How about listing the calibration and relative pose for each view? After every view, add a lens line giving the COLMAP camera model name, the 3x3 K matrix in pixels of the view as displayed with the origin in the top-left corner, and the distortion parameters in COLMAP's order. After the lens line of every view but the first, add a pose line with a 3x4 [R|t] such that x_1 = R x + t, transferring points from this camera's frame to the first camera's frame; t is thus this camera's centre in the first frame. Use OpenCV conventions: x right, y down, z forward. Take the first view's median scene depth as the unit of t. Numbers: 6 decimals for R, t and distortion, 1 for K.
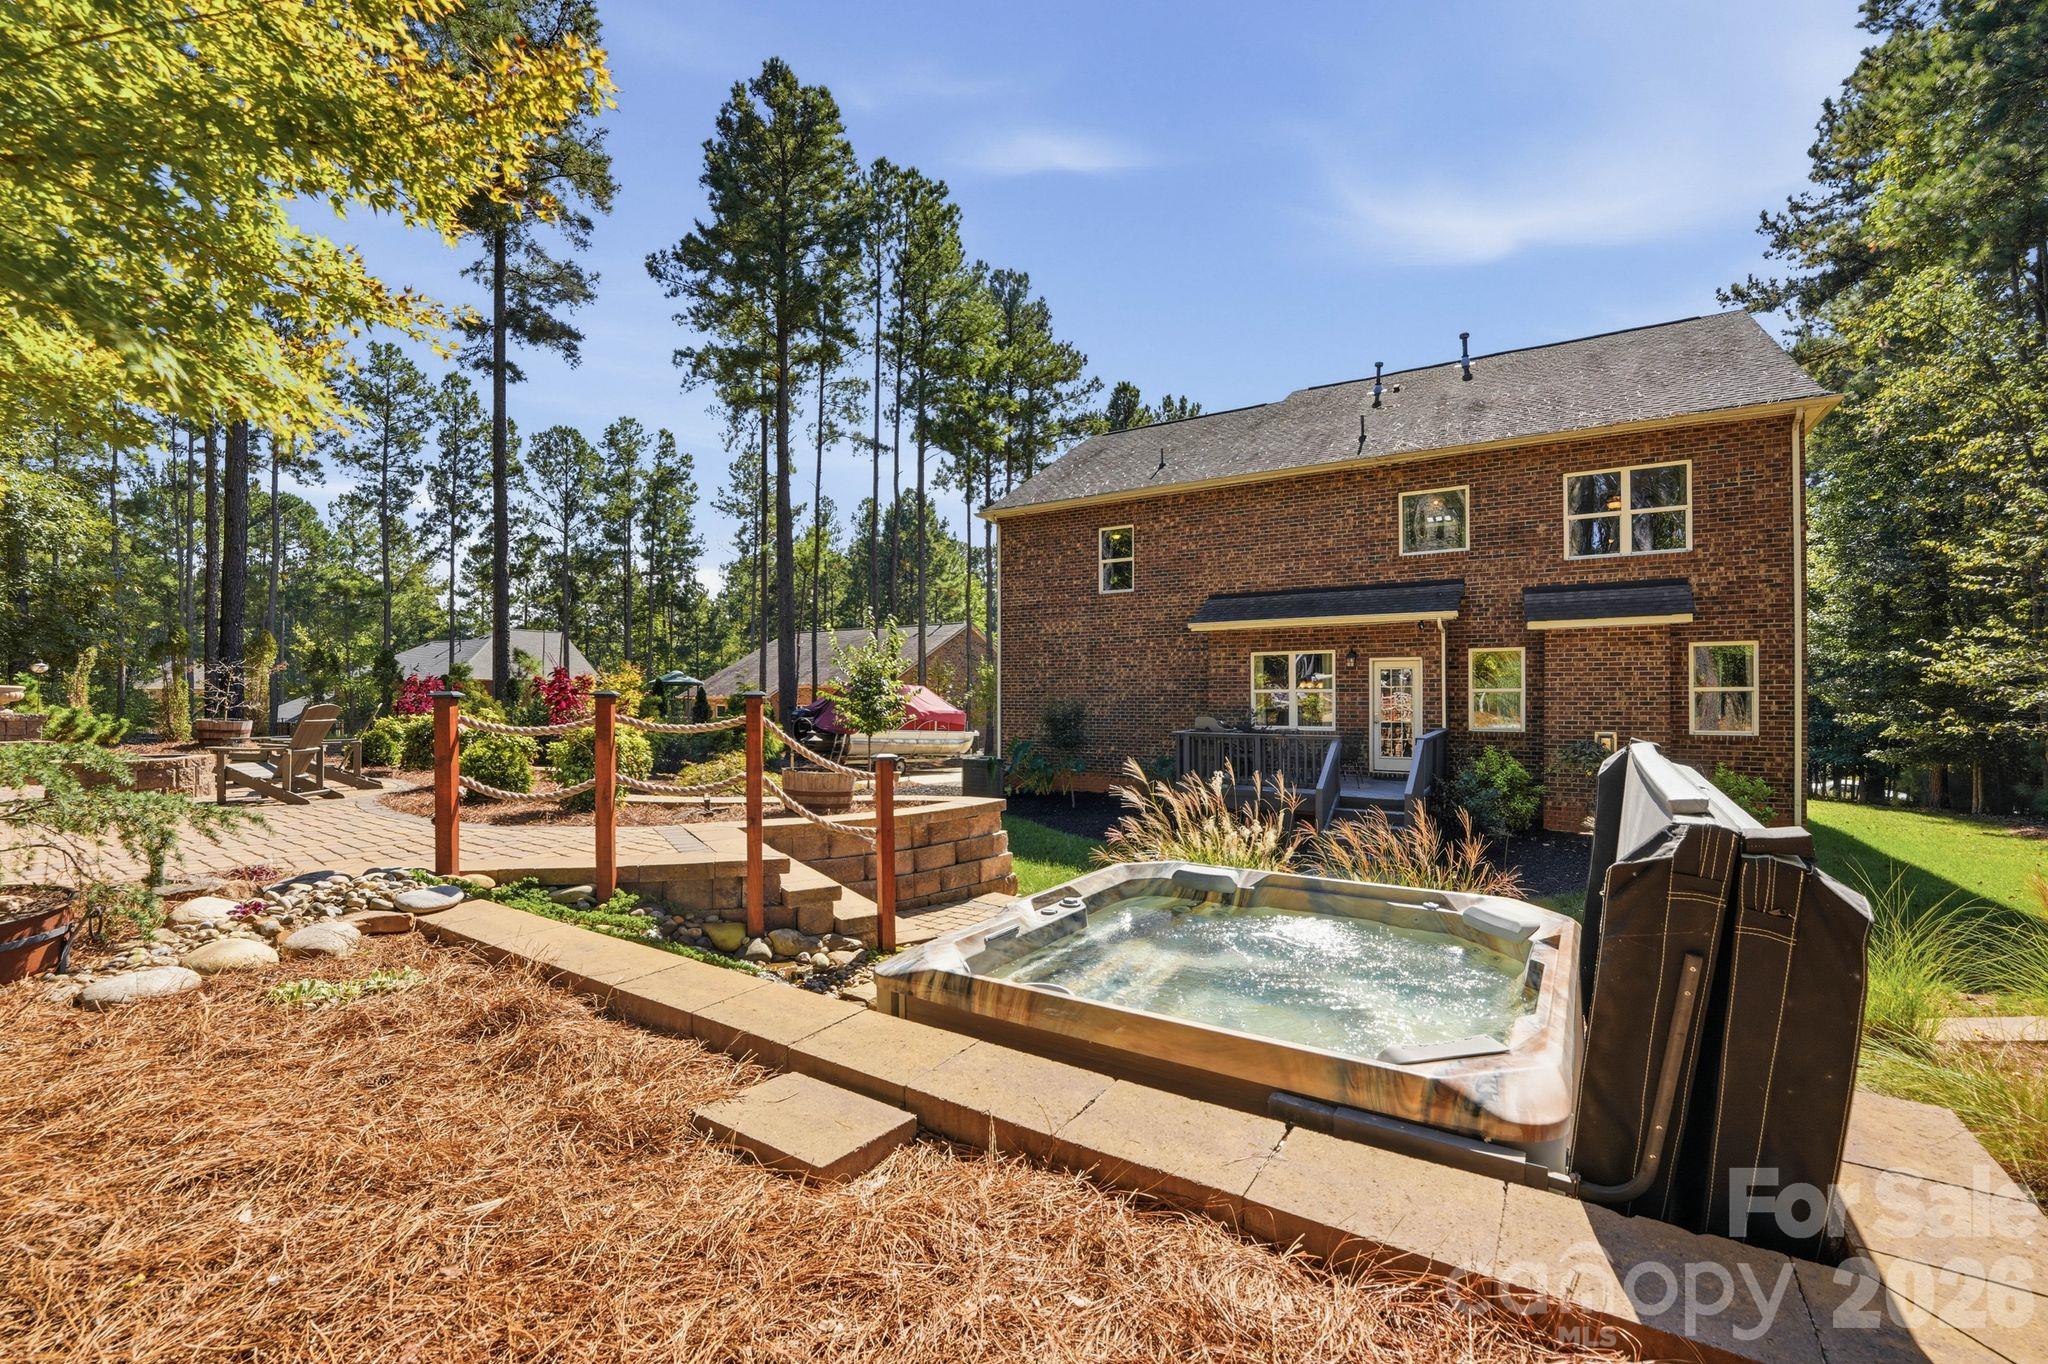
lens RADIAL K [[853.6, 0, 1030.5], [0, 853.6, 689.6], [0, 0, 1]] dist [-0.019870, 0.001158]
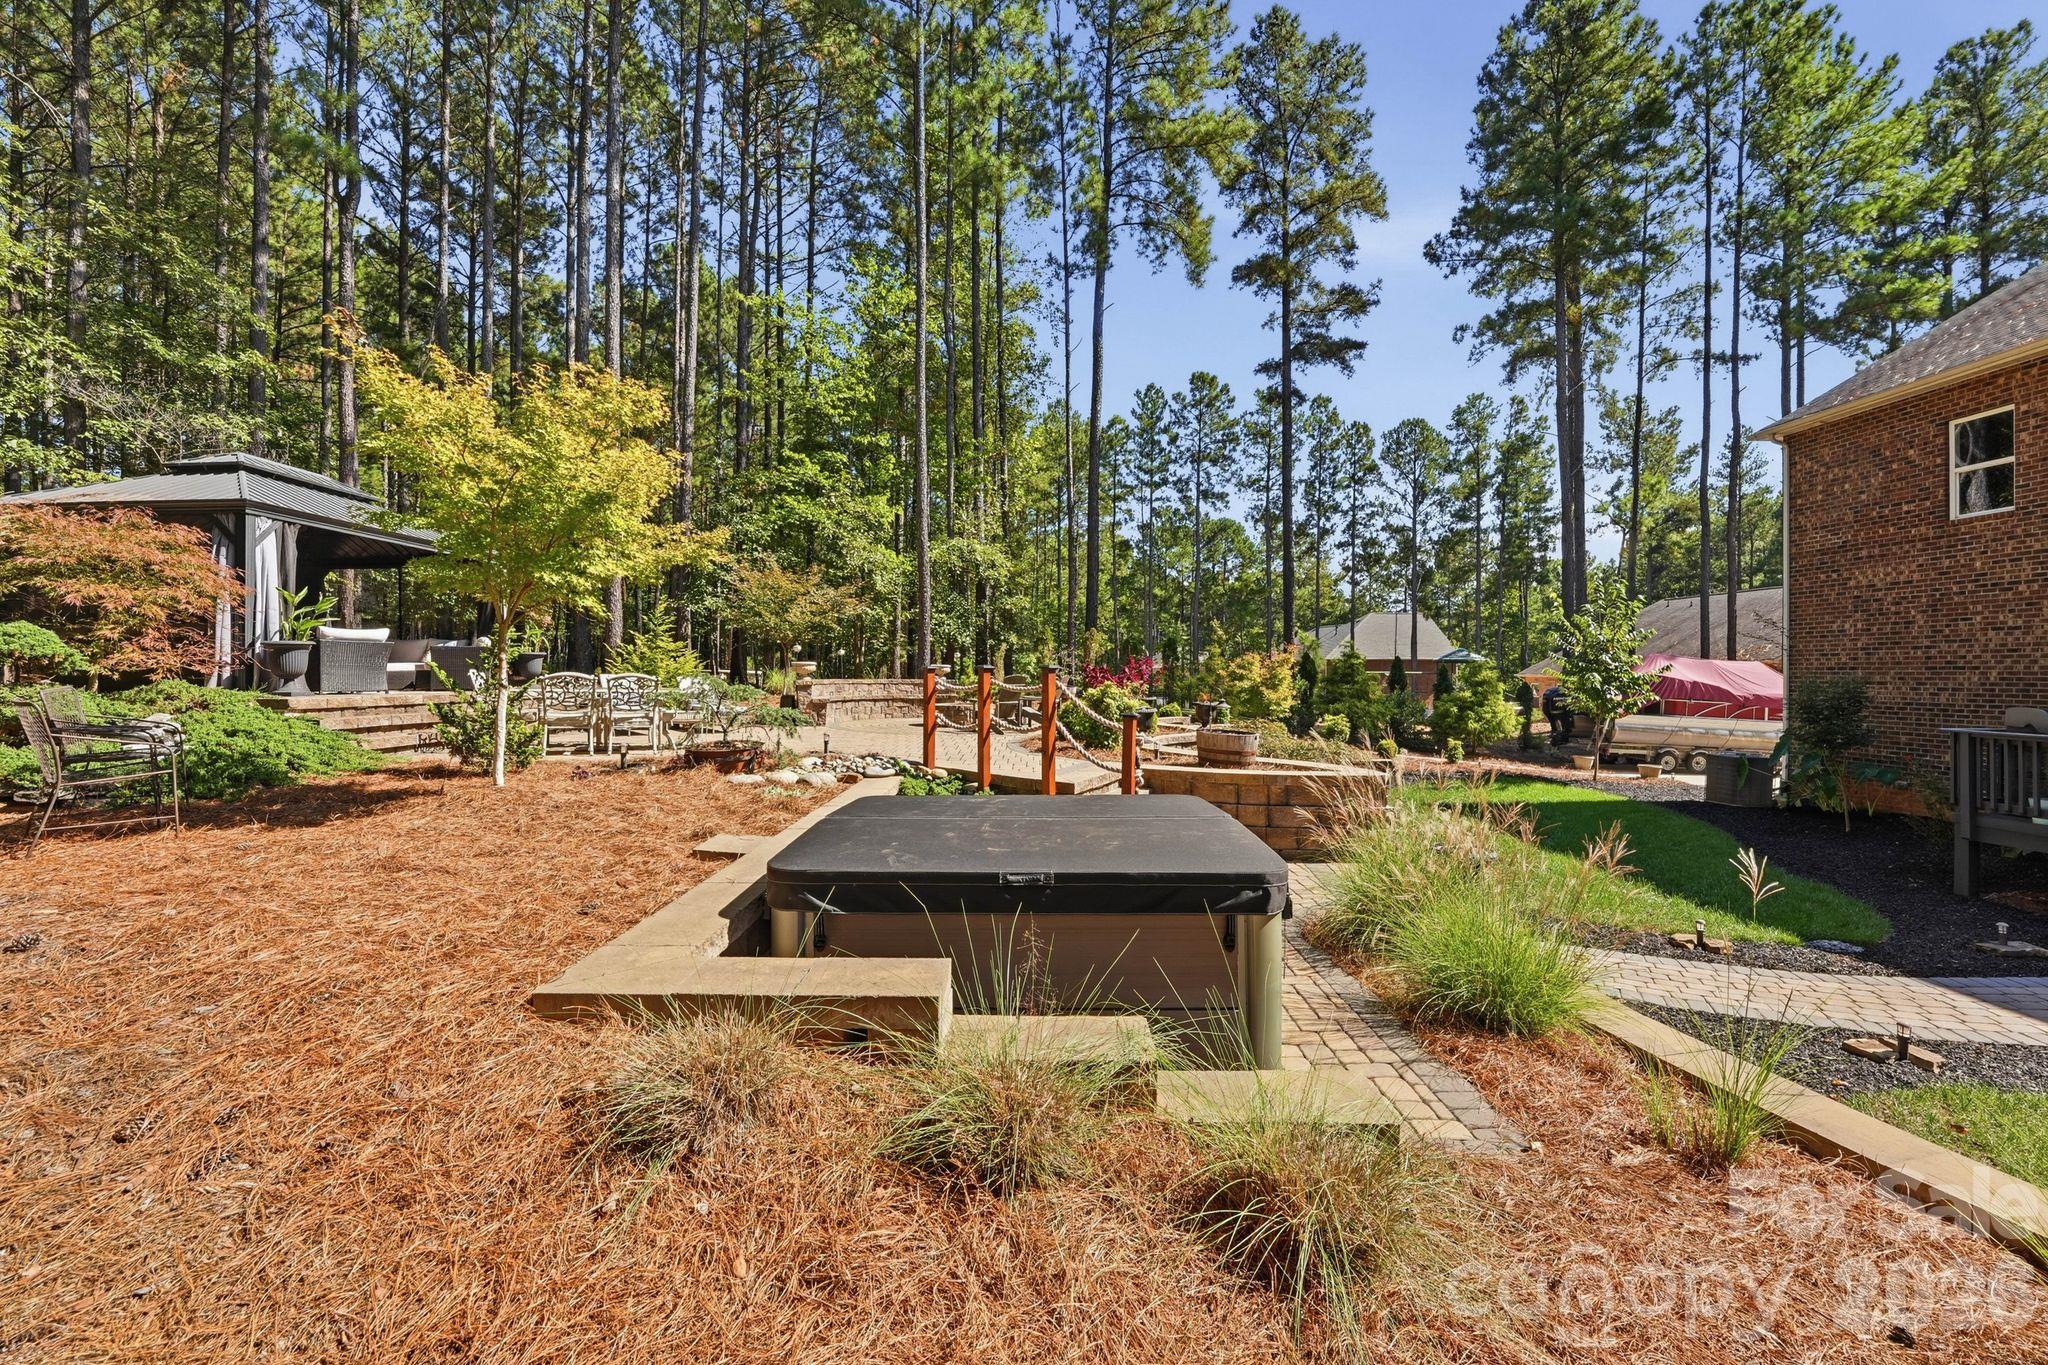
lens RADIAL K [[853.6, 0, 1023.3], [0, 853.6, 672.4], [0, 0, 1]] dist [-0.019870, 0.001158]
pose [[0.544677, 0.004494, -0.838634, 0.147636], [-0.000019, 0.999986, 0.005347, 0.001471], [0.838646, -0.002897, 0.544670, 0.028035]]
